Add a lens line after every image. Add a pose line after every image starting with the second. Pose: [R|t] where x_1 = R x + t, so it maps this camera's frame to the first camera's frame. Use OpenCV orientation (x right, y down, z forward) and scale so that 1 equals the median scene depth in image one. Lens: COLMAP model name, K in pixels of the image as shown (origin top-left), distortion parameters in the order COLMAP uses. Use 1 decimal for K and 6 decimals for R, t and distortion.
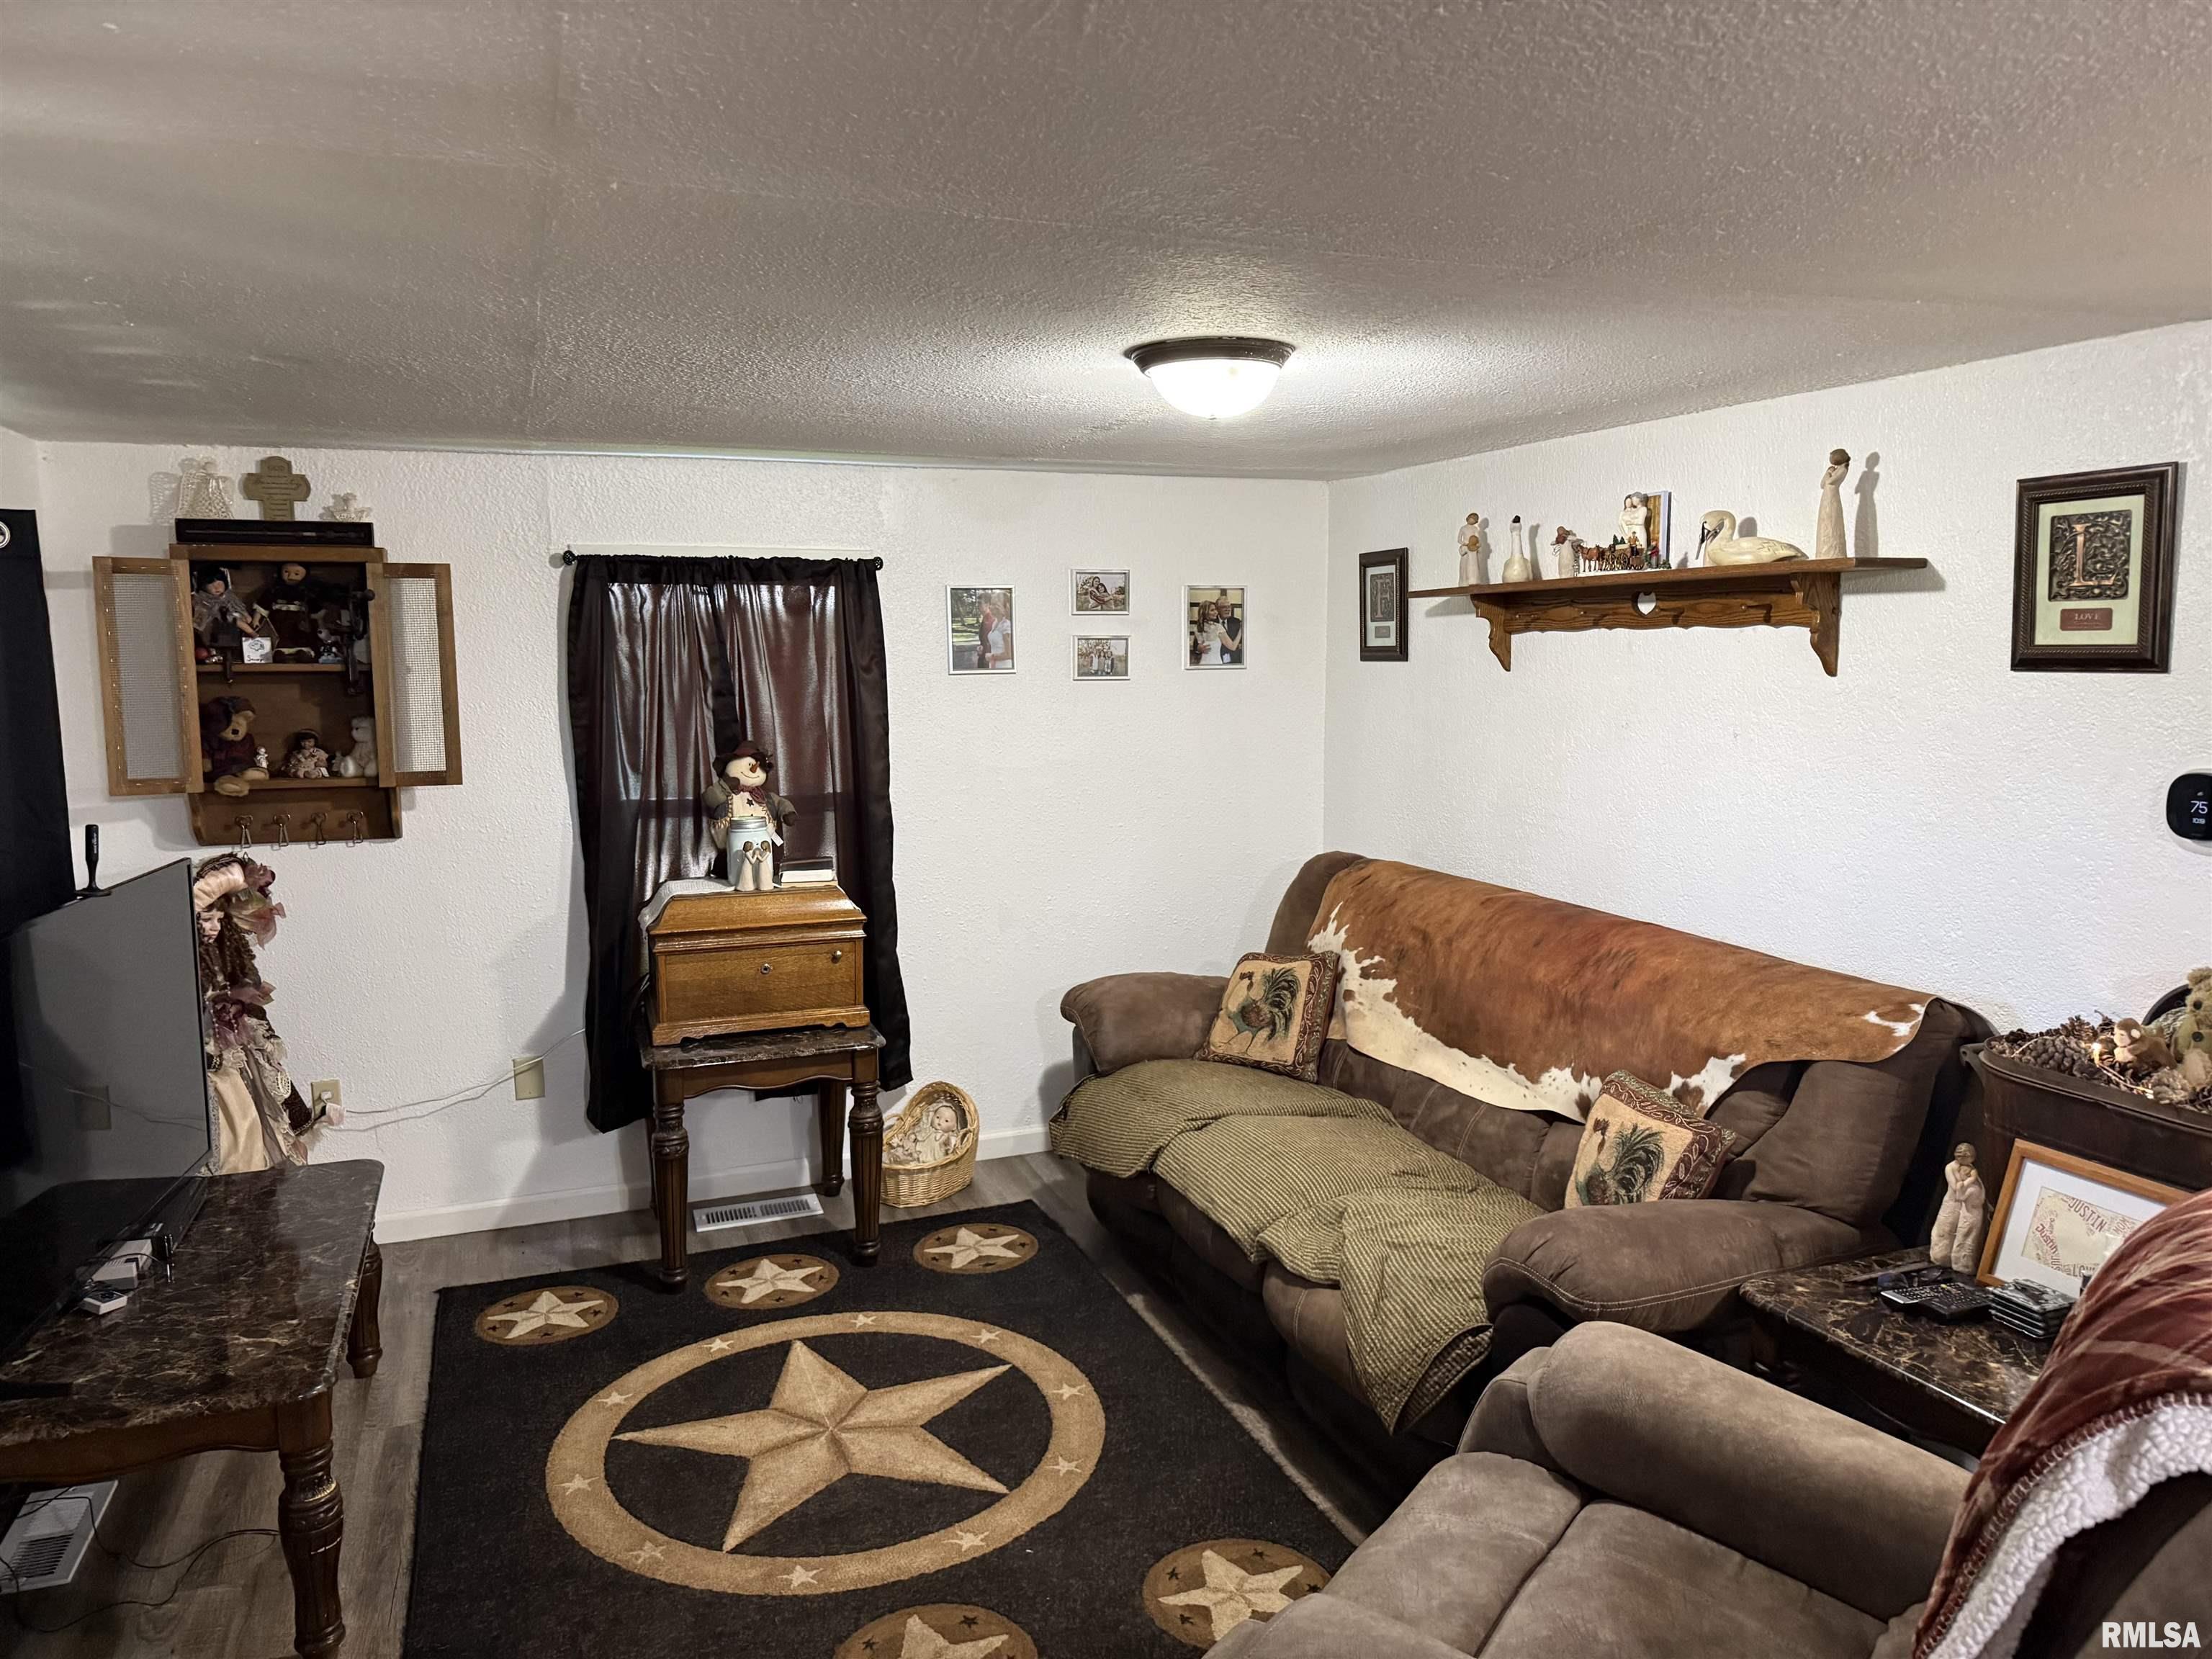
lens RADIAL K [[1477.5, 0, 1106.0], [0, 1477.5, 829.5], [0, 0, 1]] dist [0.050245, -0.114459]
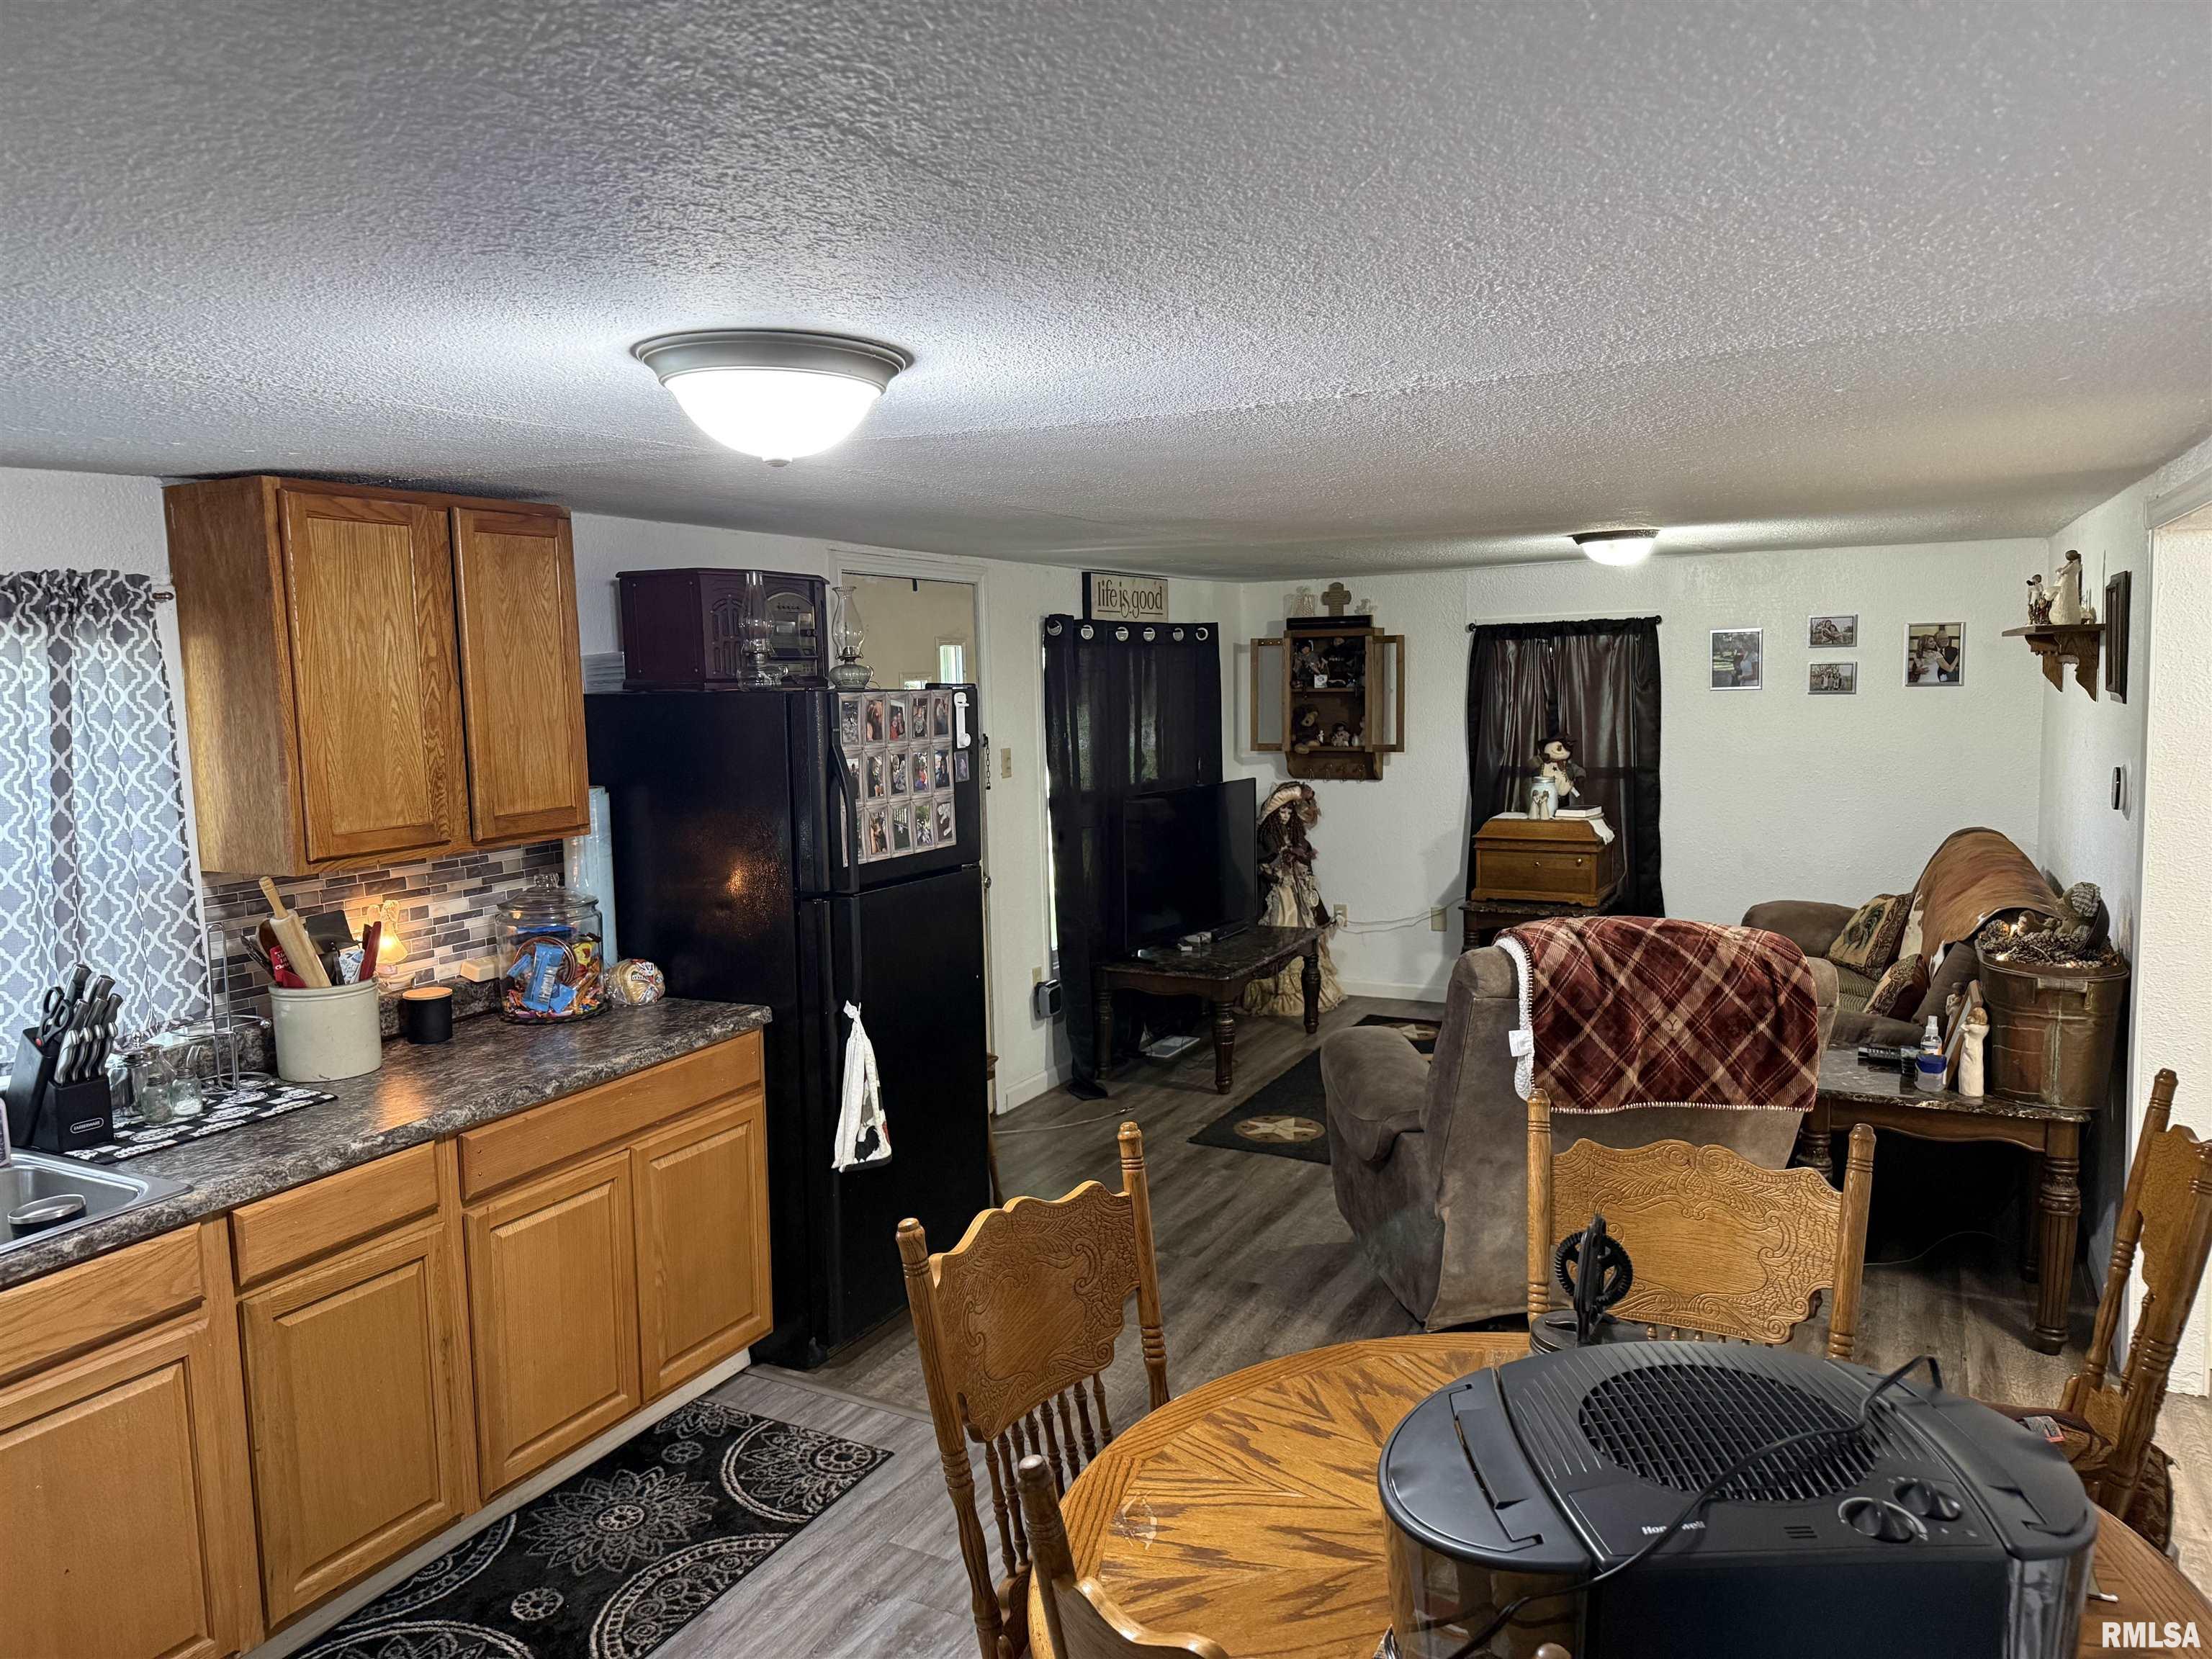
lens RADIAL K [[1477.5, 0, 1106.0], [0, 1477.5, 829.5], [0, 0, 1]] dist [0.050245, -0.114459]
pose [[0.649493, 0.070356, -0.757106, 0.748326], [-0.070705, 0.996984, 0.031993, 0.033956], [0.757073, 0.032752, 0.652508, -0.501886]]
